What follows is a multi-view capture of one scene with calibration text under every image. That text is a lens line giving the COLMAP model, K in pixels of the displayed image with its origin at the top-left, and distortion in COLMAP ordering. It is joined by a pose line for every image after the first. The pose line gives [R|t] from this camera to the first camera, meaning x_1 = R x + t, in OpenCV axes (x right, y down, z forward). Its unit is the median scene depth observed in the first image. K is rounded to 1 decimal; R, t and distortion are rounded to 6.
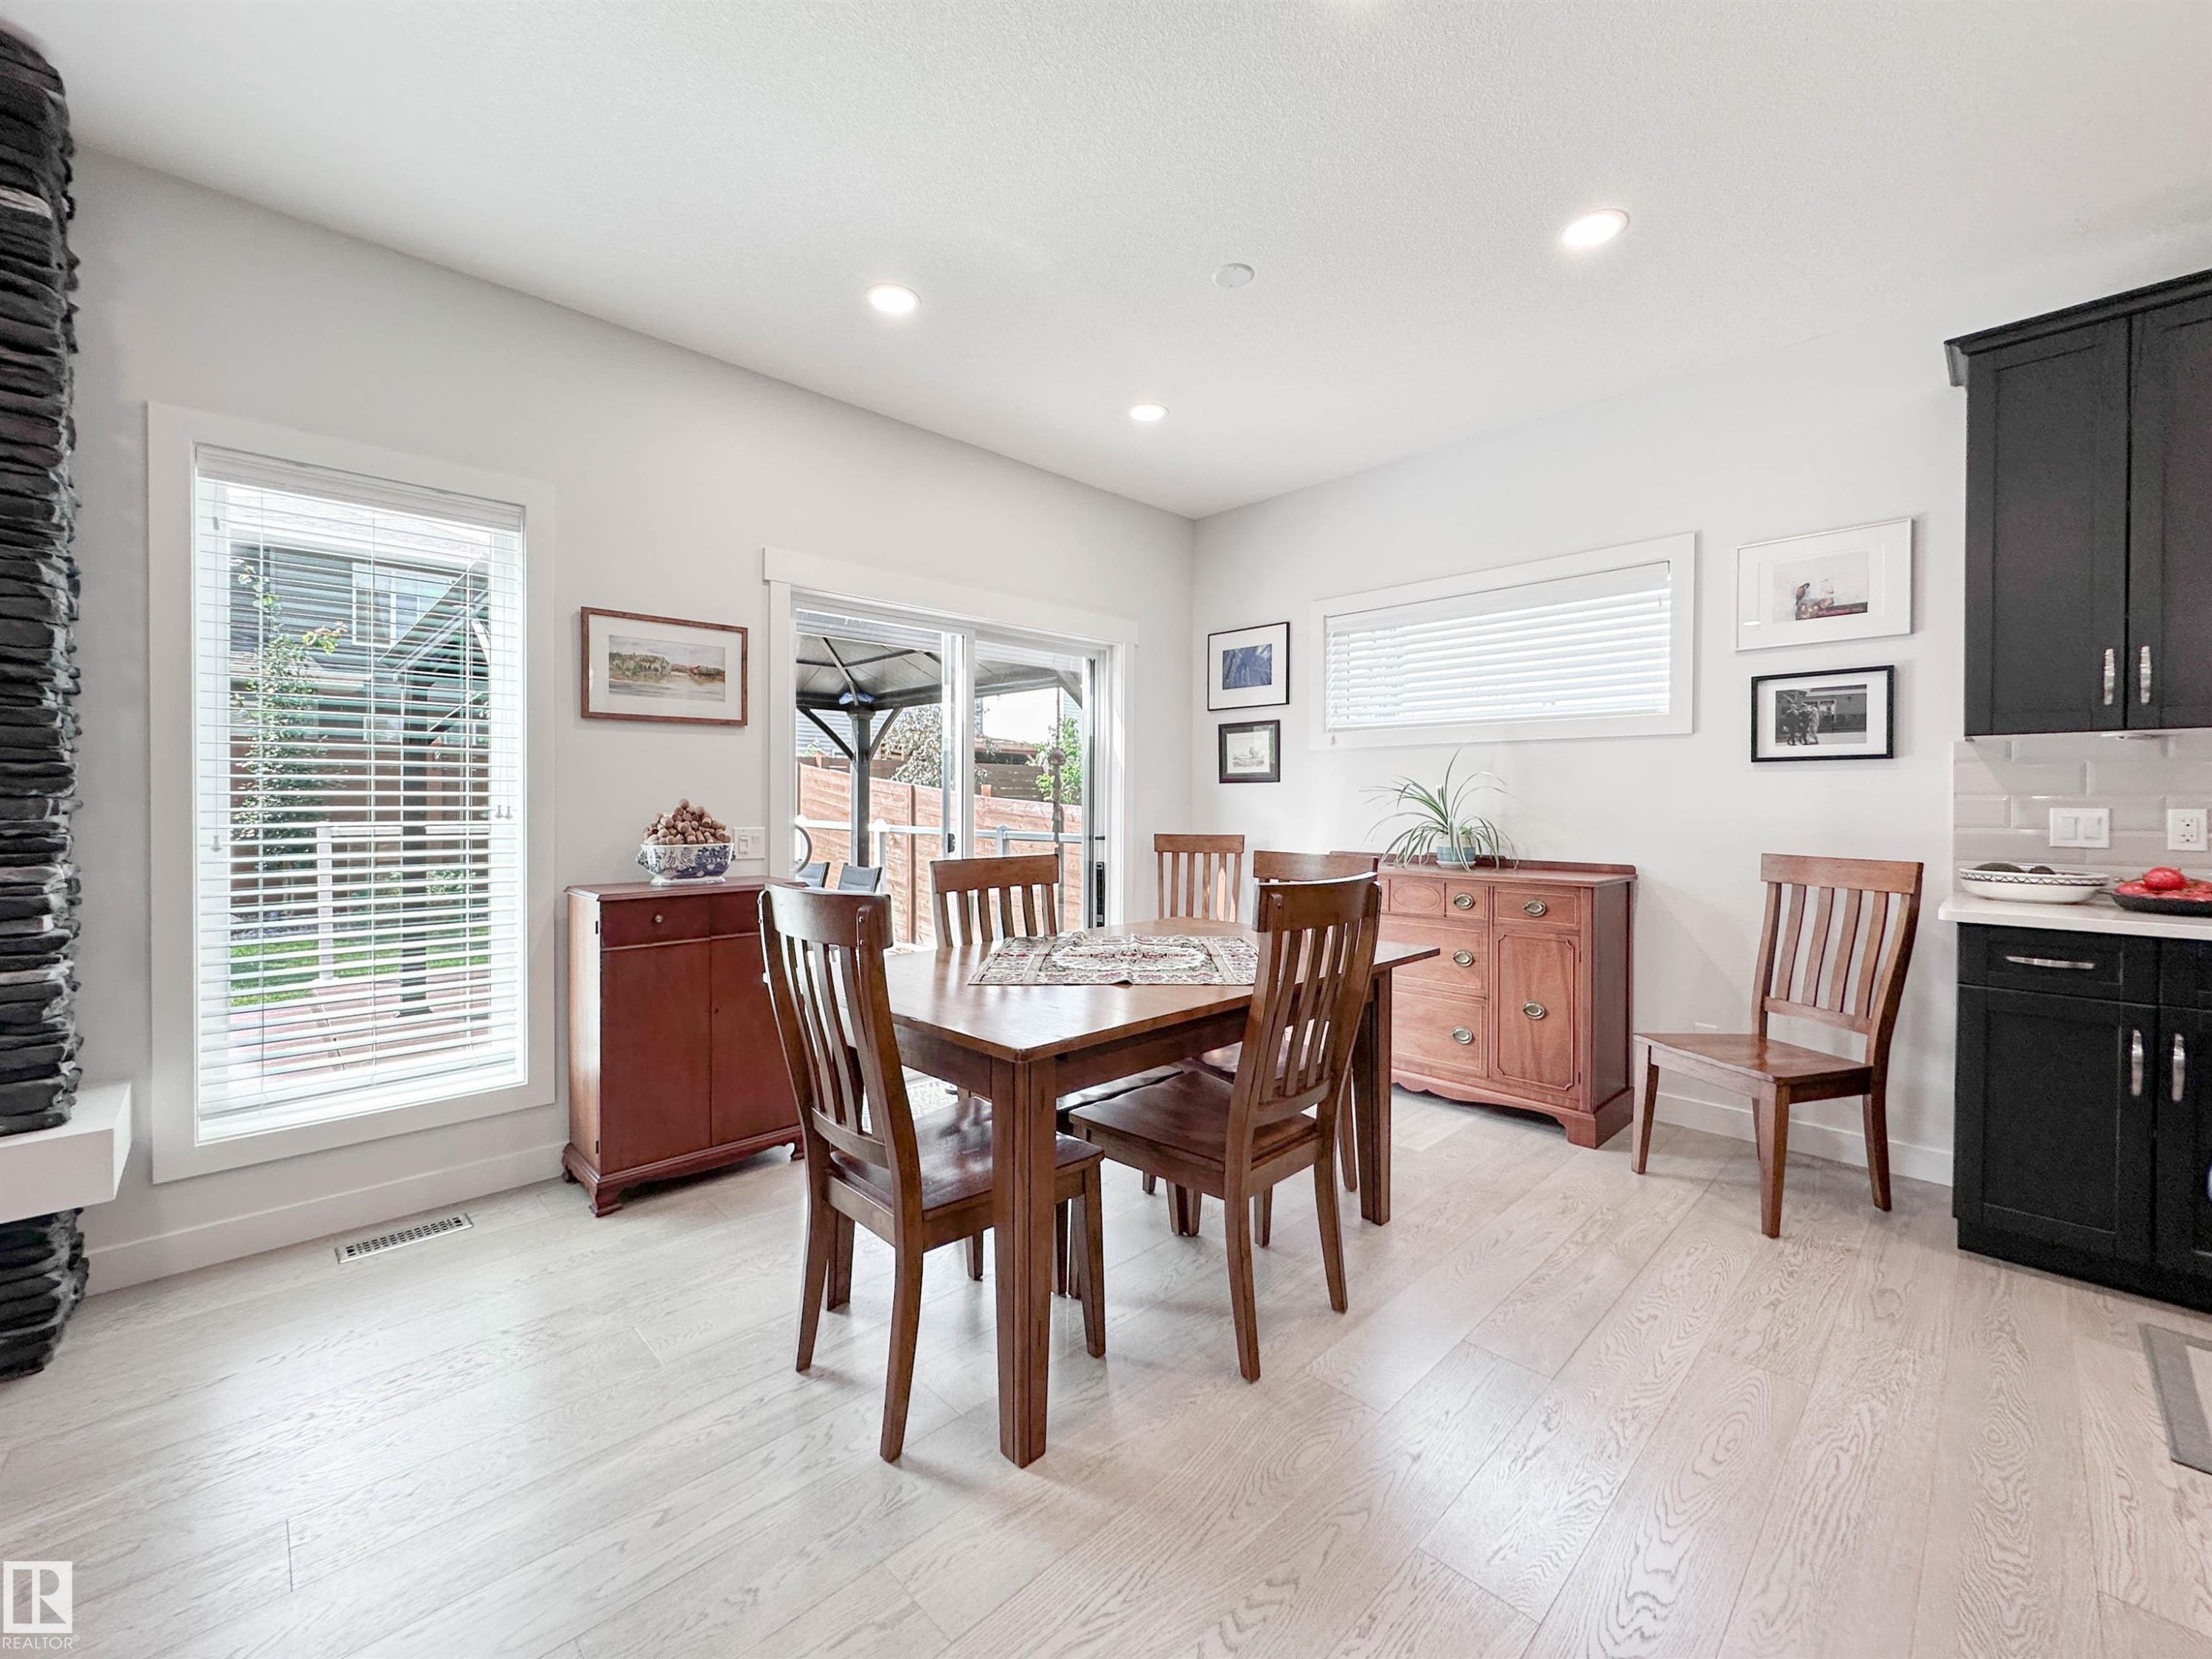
lens RADIAL K [[868.7, 0, 1066.4], [0, 868.7, 808.7], [0, 0, 1]] dist [-0.001226, -0.000174]
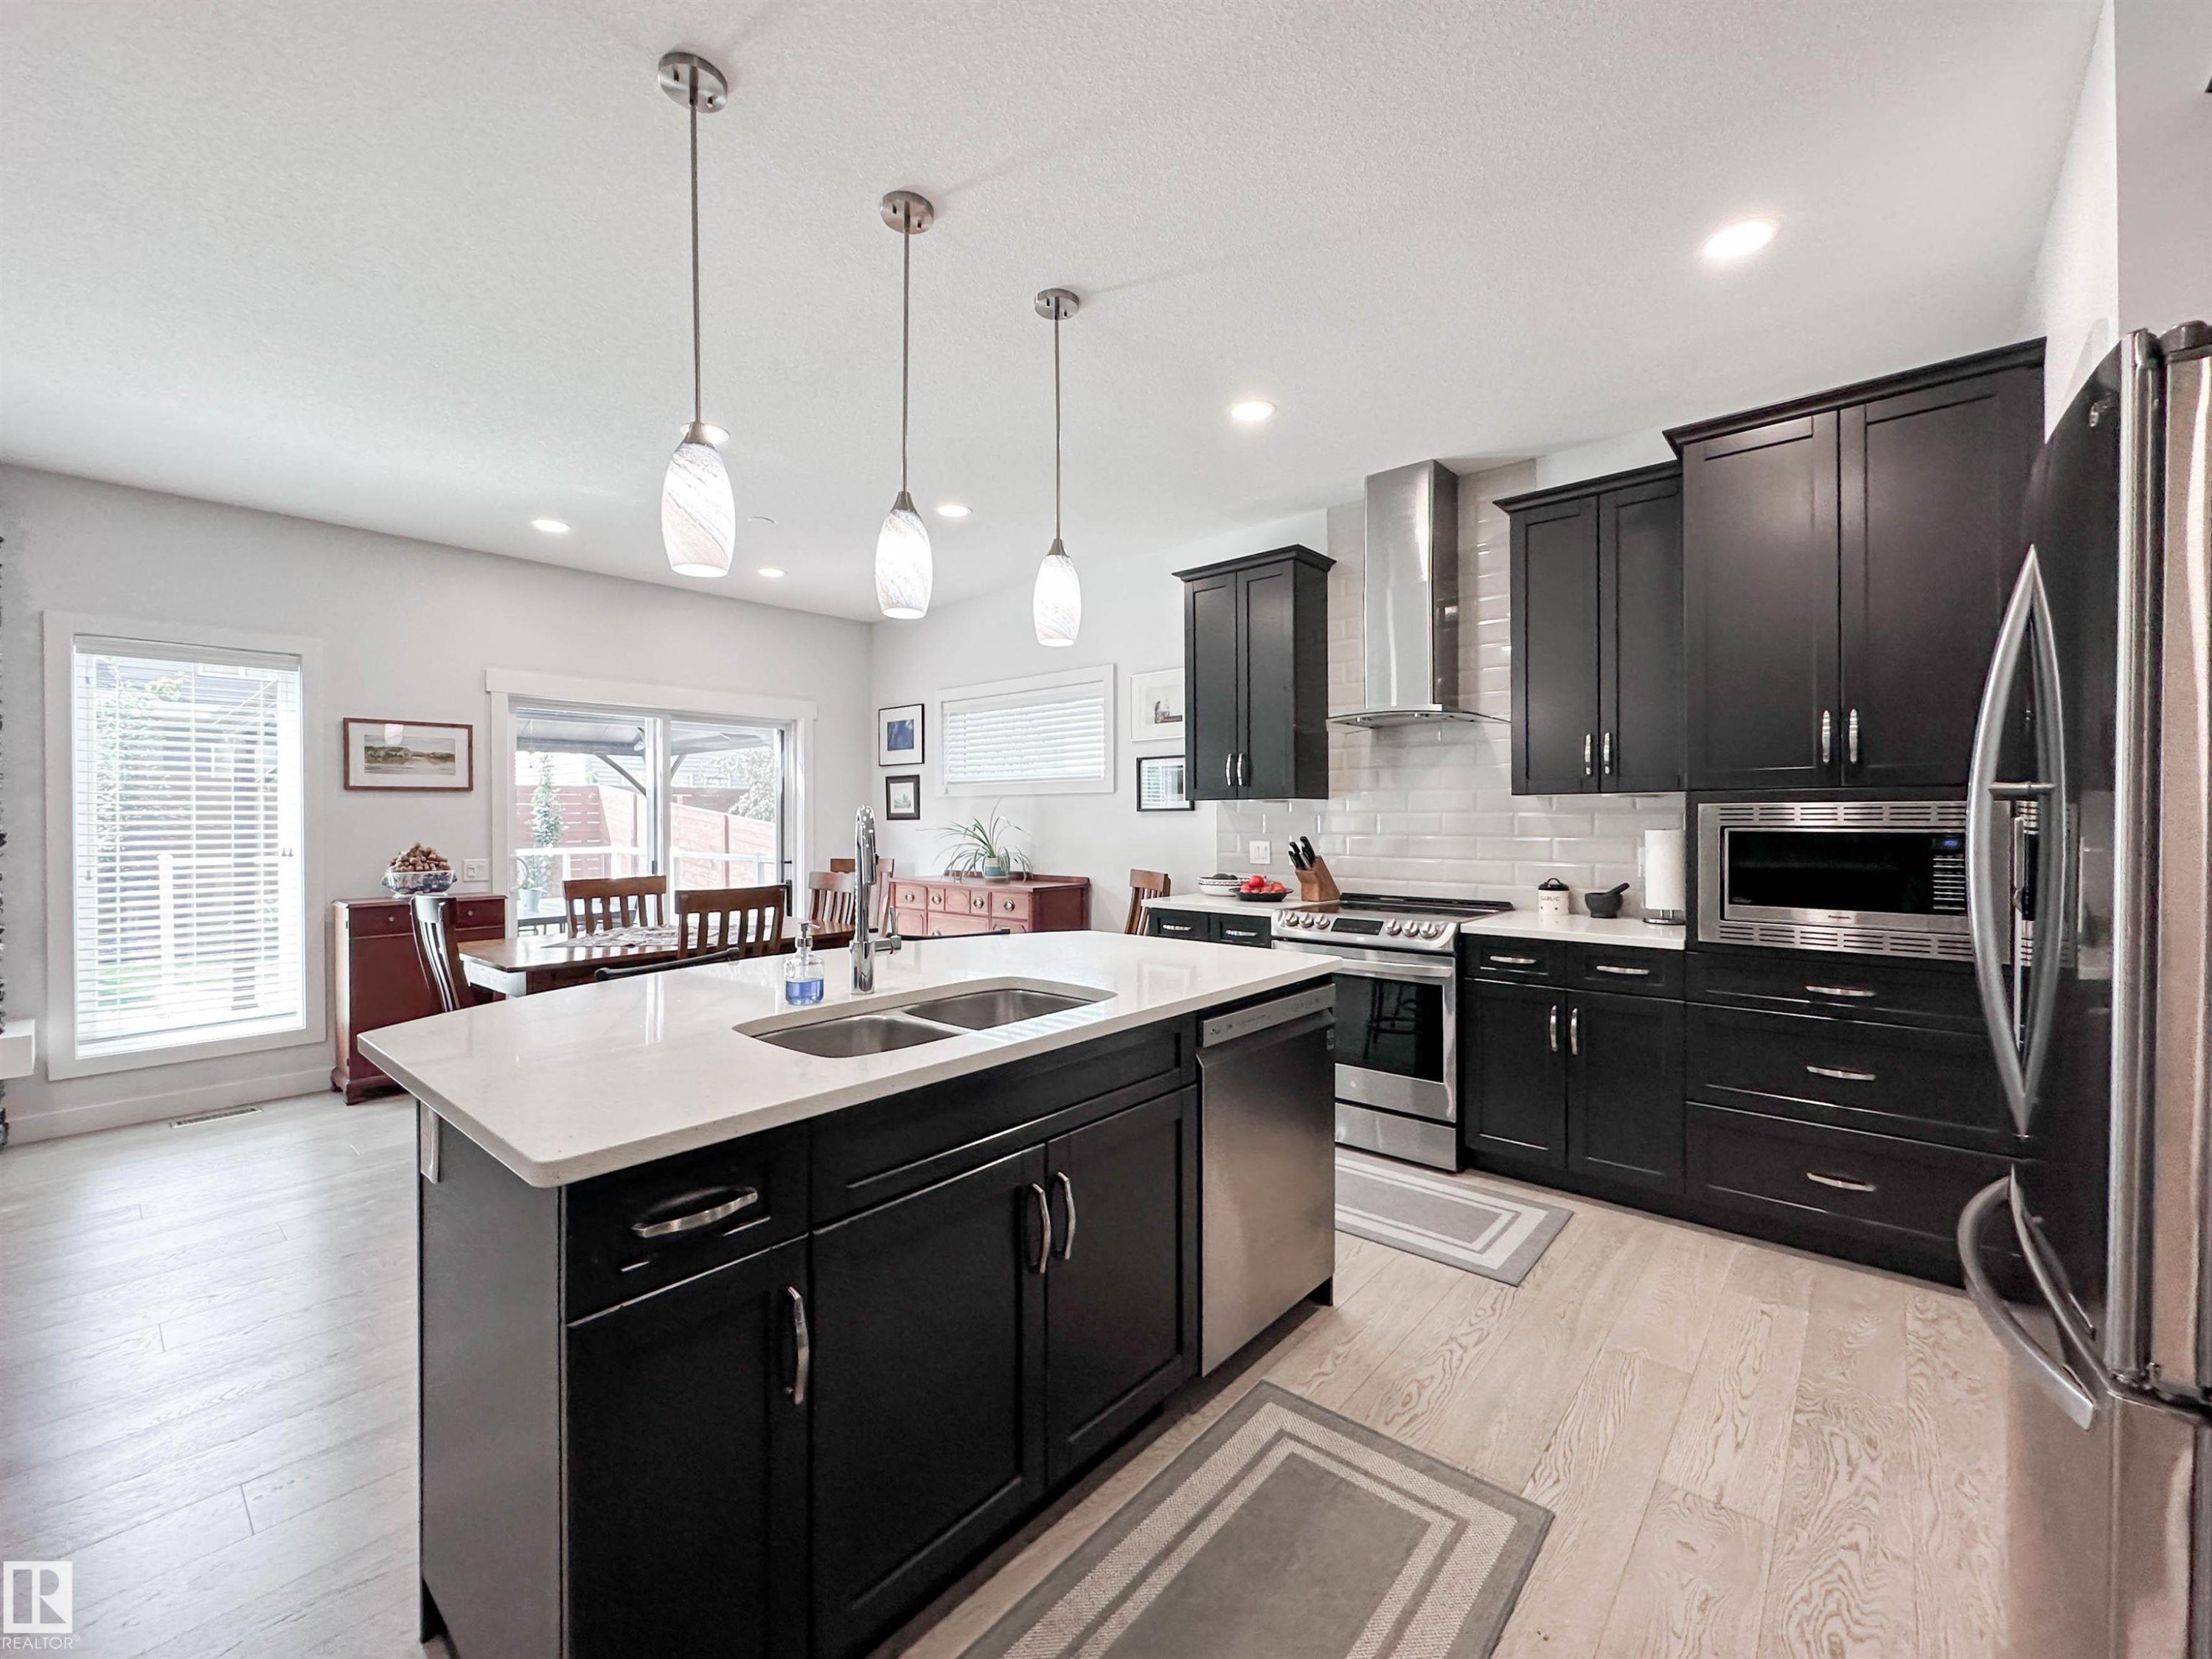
lens RADIAL K [[914.2, 0, 1107.8], [0, 914.2, 821.7], [0, 0, 1]] dist [-0.001734, -0.000061]
pose [[0.995681, -0.007370, 0.092550, 0.623083], [0.007605, 0.999969, -0.002185, -0.034295], [-0.092531, 0.002880, 0.995706, -0.715617]]
